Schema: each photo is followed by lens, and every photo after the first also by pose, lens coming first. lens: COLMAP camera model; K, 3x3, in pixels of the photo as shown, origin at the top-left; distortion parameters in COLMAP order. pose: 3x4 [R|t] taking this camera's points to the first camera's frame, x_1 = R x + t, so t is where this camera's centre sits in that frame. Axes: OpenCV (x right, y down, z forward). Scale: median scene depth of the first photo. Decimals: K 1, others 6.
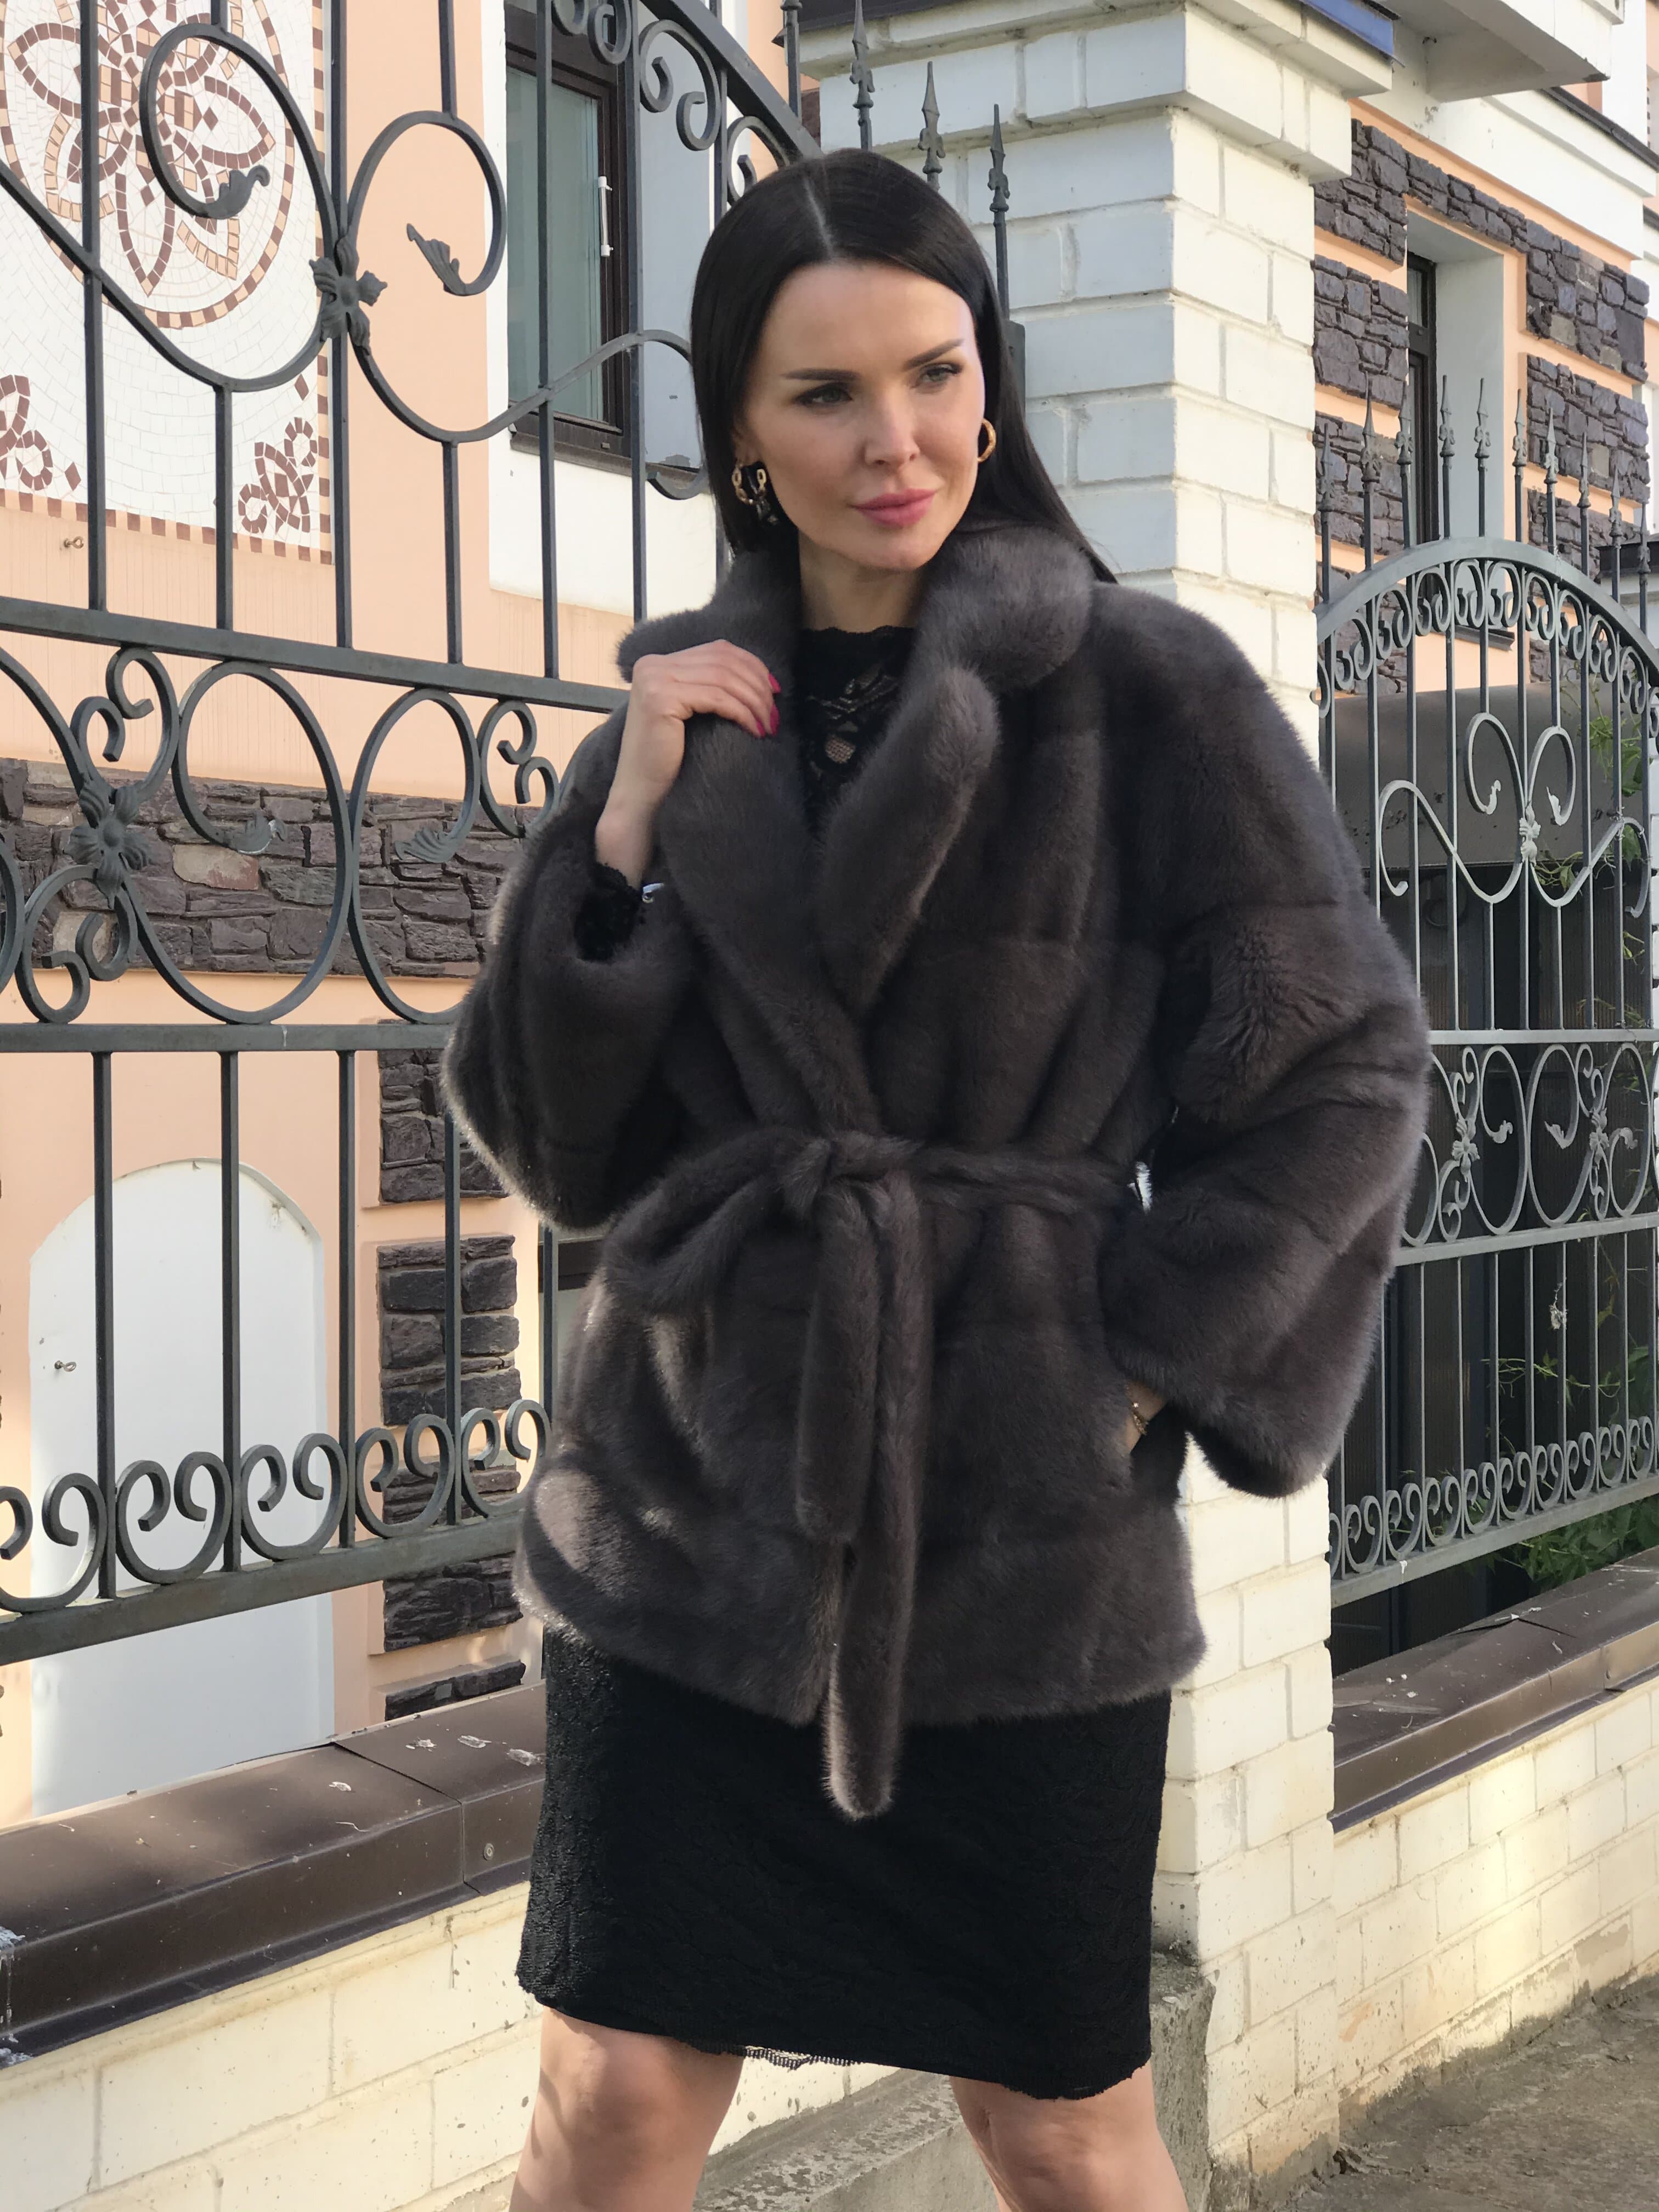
lens RADIAL K [[3620.9, 0, 832.3], [0, 3620.9, 1089.9], [0, 0, 1]] dist [0.075368, -0.065207]
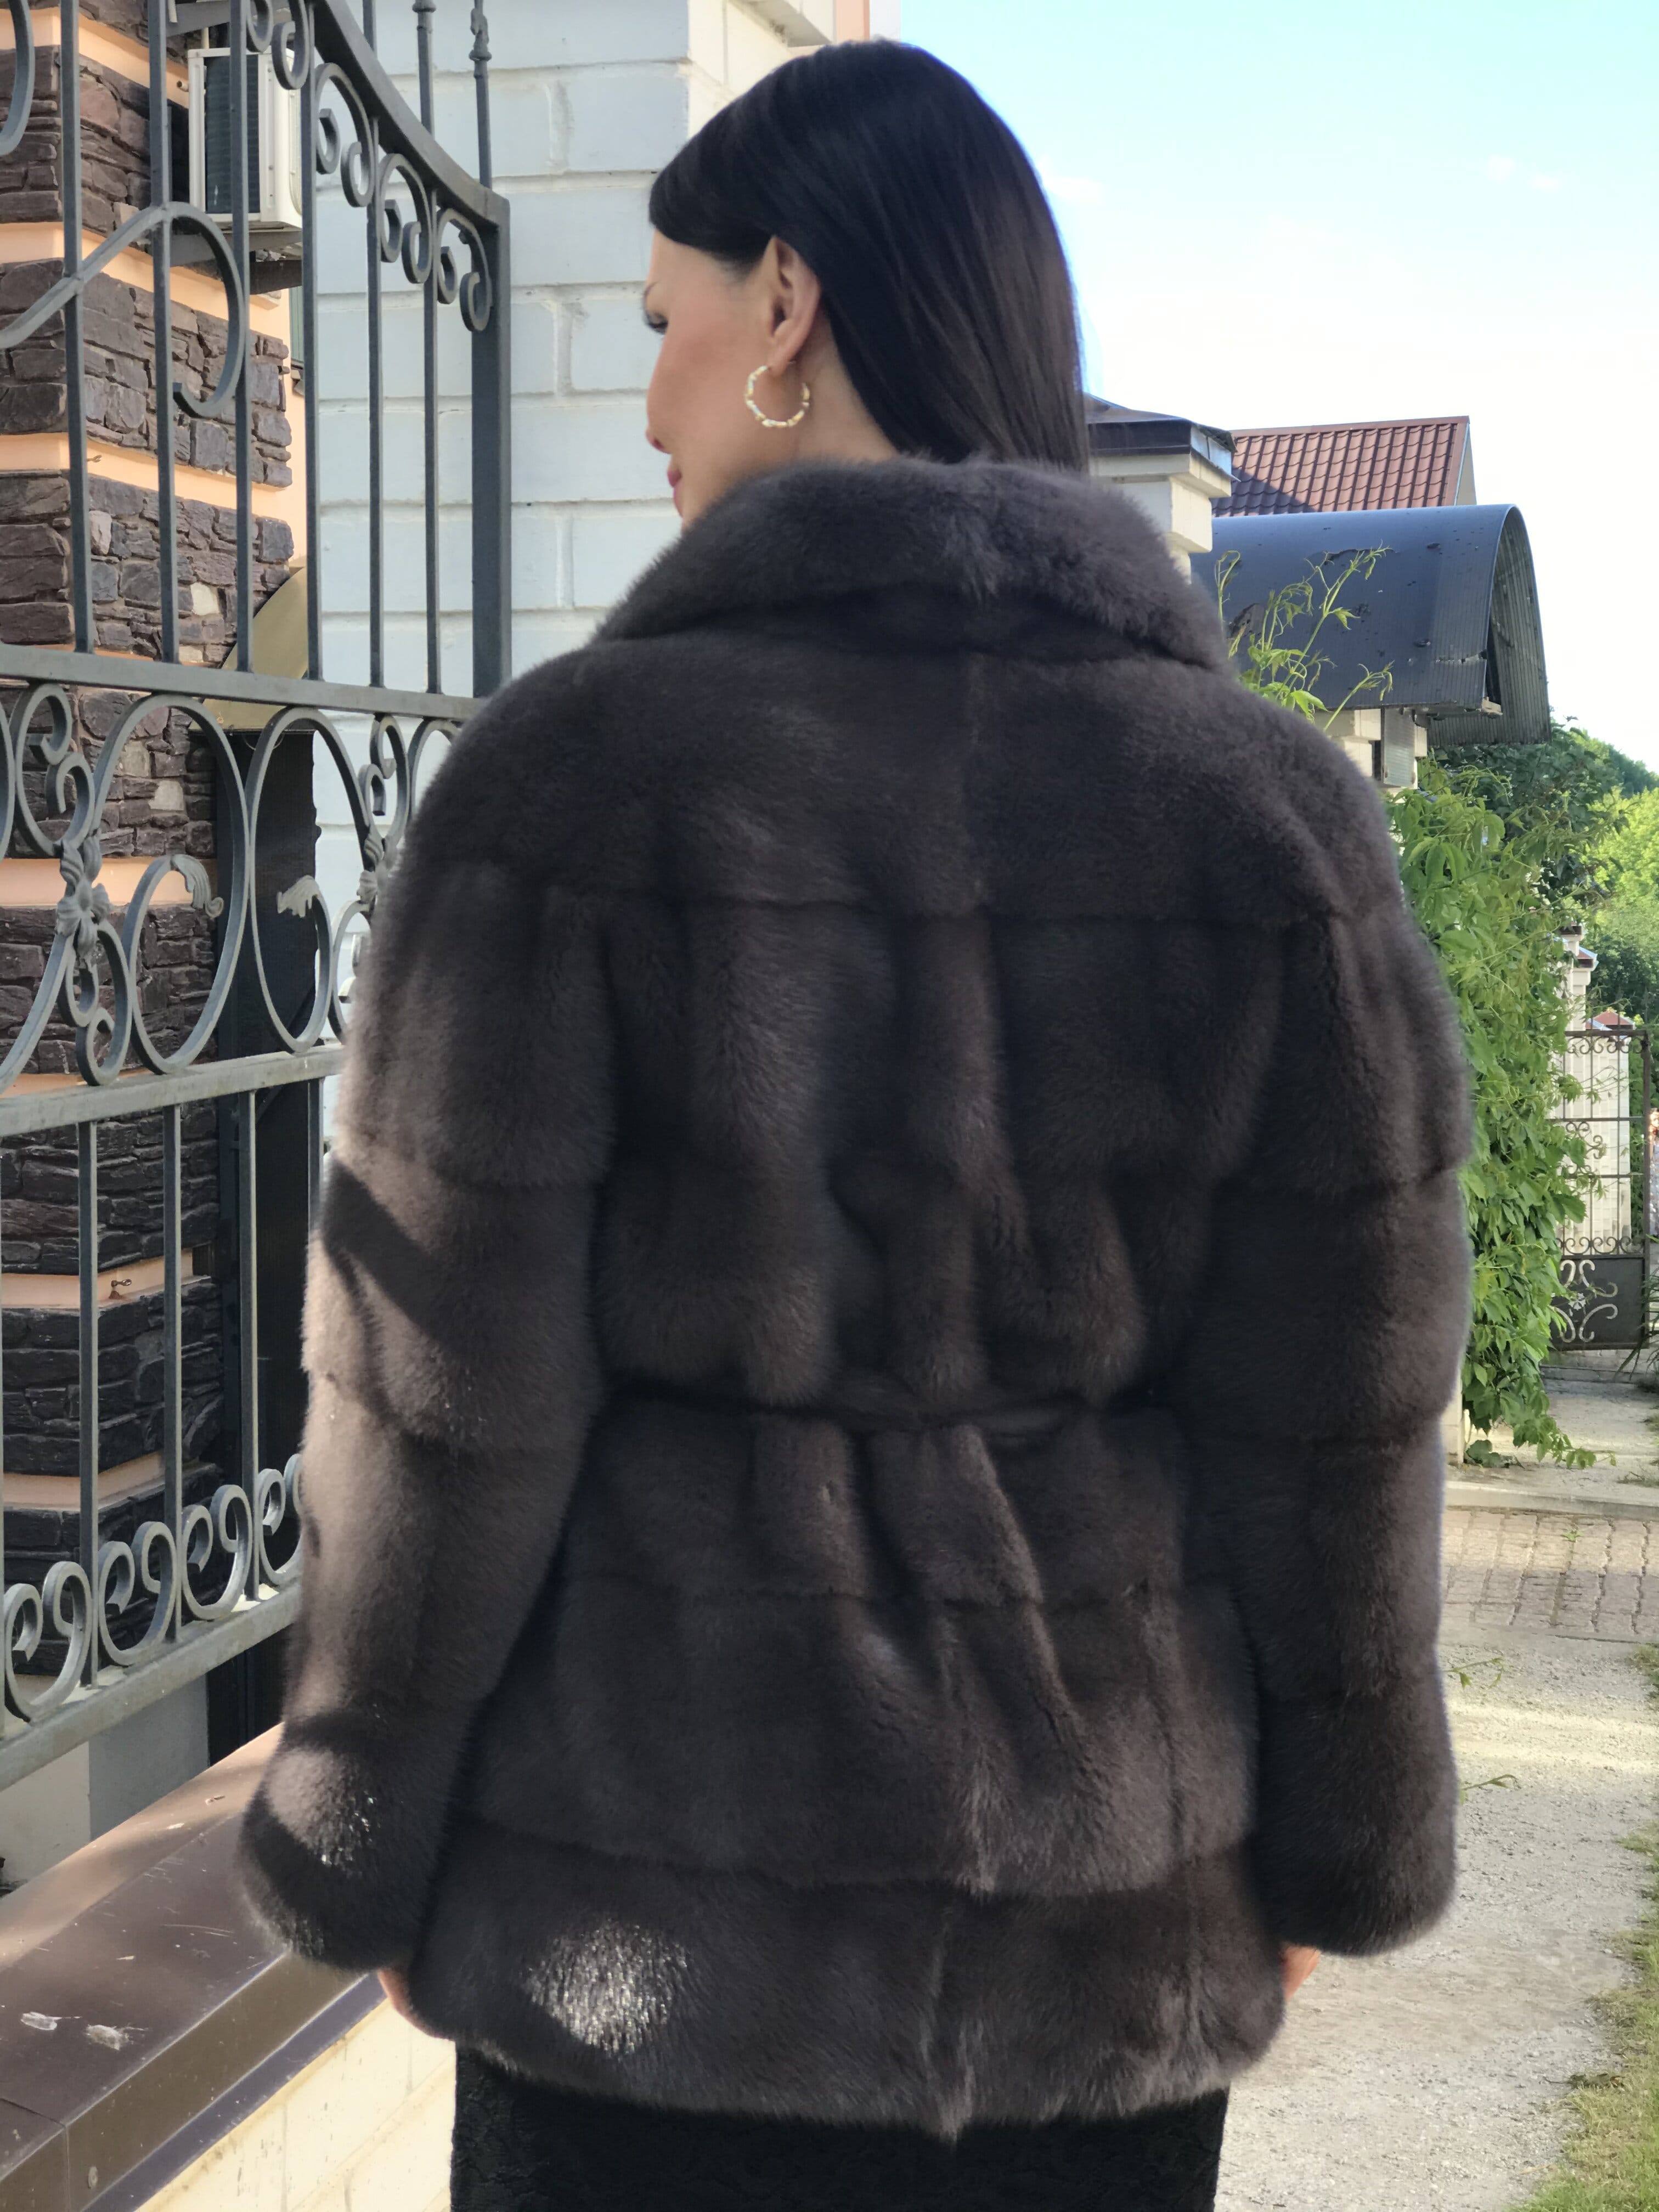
lens RADIAL K [[3575.5, 0, 829.5], [0, 3575.5, 1106.0], [0, 0, 1]] dist [0.216855, -0.844547]
pose [[0.959637, -0.011726, 0.280997, -0.084286], [-0.005656, 0.998124, 0.060968, -0.037626], [-0.281184, -0.060096, 0.957770, 0.116622]]
